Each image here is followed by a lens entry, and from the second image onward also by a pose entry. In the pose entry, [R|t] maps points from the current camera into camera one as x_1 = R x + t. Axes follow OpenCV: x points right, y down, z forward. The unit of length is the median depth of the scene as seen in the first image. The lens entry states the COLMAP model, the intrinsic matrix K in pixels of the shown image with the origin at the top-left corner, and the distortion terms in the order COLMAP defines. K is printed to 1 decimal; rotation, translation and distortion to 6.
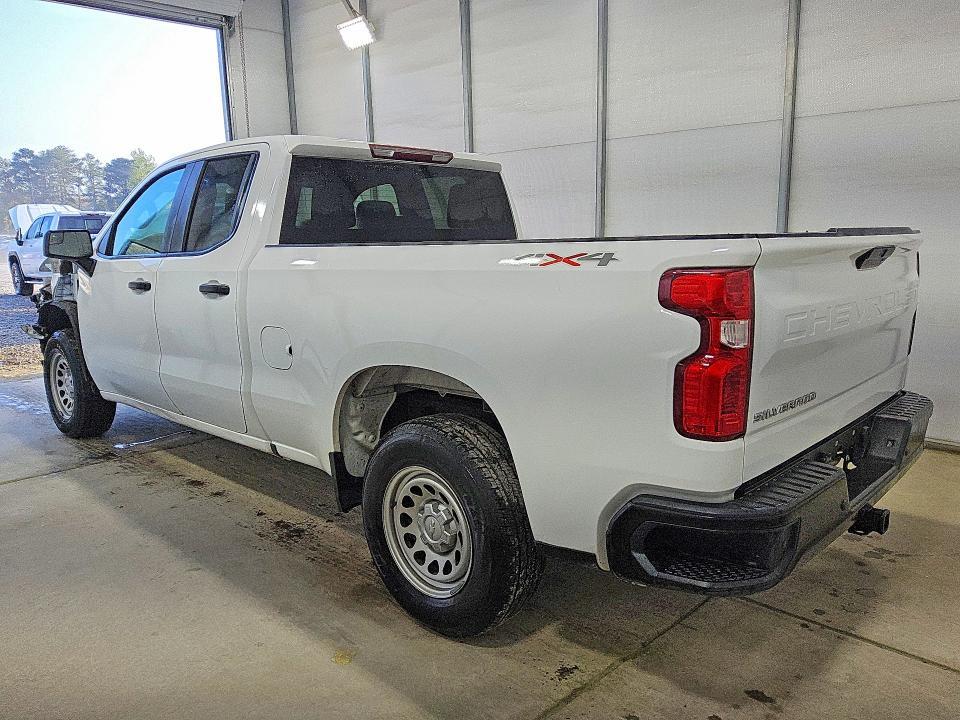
lens RADIAL K [[741.5, 0, 480.0], [0, 741.5, 360.0], [0, 0, 1]] dist [0.008289, -0.000656]
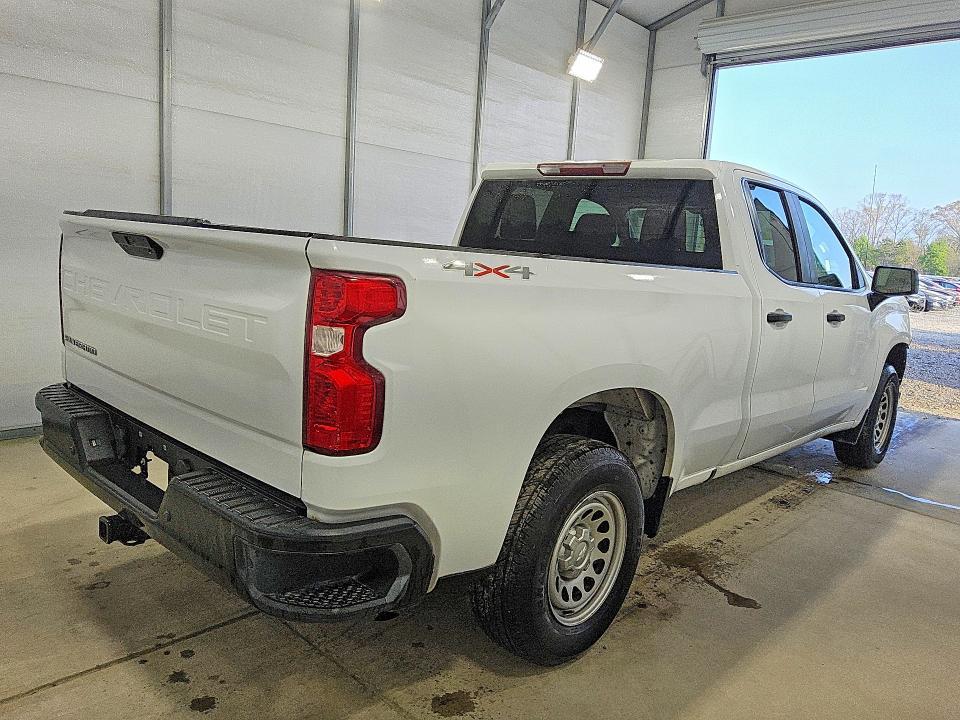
lens RADIAL K [[718.2, 0, 478.5], [0, 718.2, 340.1], [0, 0, 1]] dist [0.022699, 0.001087]
pose [[0.019254, 0.143575, -0.989452, 0.863746], [-0.238254, 0.961785, 0.134924, -0.145691], [0.971012, 0.233143, 0.052725, 0.828120]]
